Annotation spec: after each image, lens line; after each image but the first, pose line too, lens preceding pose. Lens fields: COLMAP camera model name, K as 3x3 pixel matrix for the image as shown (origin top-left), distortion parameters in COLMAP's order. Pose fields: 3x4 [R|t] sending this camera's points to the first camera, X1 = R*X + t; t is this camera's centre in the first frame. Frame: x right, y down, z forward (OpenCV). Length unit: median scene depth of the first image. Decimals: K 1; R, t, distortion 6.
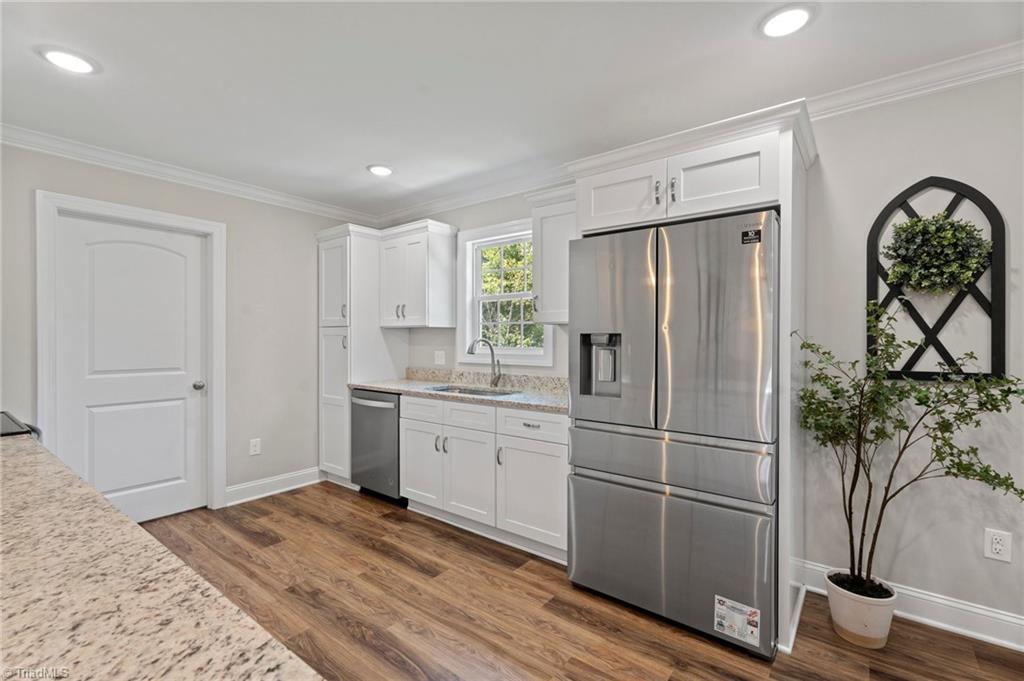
lens RADIAL K [[451.1, 0, 512.0], [0, 451.1, 340.5], [0, 0, 1]] dist [-0.002511, -0.000576]
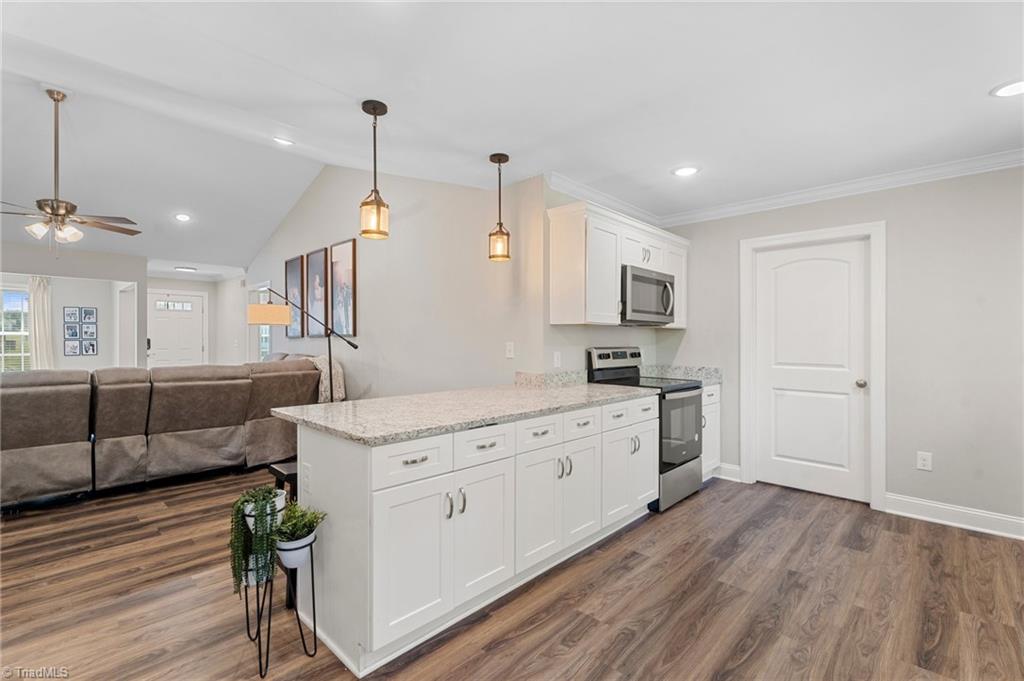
lens RADIAL K [[462.9, 0, 512.0], [0, 462.9, 340.5], [0, 0, 1]] dist [0.012305, 0.000111]
pose [[-0.105737, -0.003244, -0.994389, 0.508580], [-0.009775, 0.999950, -0.002223, 0.011580], [0.994346, 0.009485, -0.105763, 0.343695]]
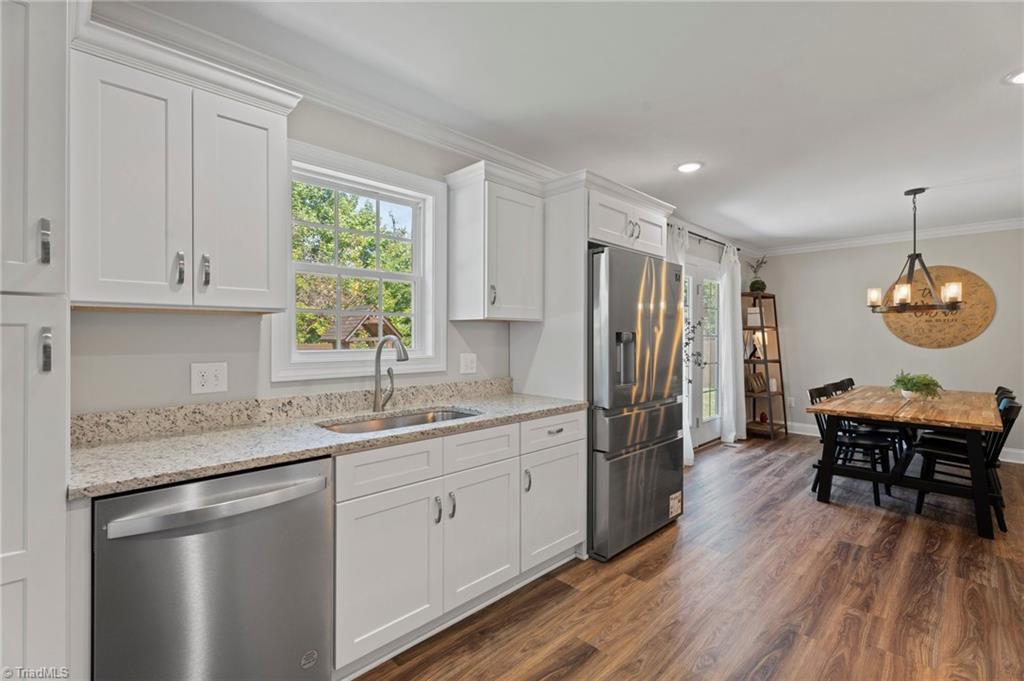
lens RADIAL K [[453.8, 0, 512.0], [0, 453.8, 340.5], [0, 0, 1]] dist [0.000455, -0.000187]
pose [[0.142097, -0.010901, 0.989793, -0.753716], [0.005050, 0.999934, 0.010288, -0.004562], [-0.989840, 0.003536, 0.142143, 0.821827]]
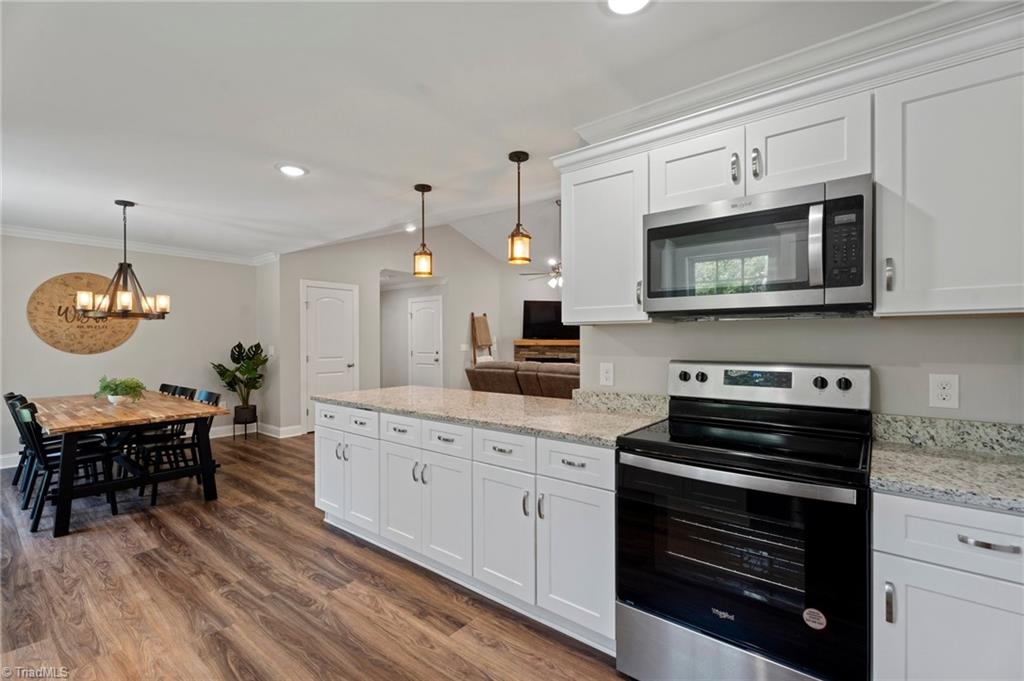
lens RADIAL K [[451.1, 0, 512.0], [0, 451.1, 340.5], [0, 0, 1]] dist [-0.002511, -0.000576]
pose [[-0.999667, -0.001873, 0.025740, -0.506272], [-0.001835, 0.999997, 0.001511, -0.006460], [-0.025743, 0.001463, -0.999668, 1.158946]]
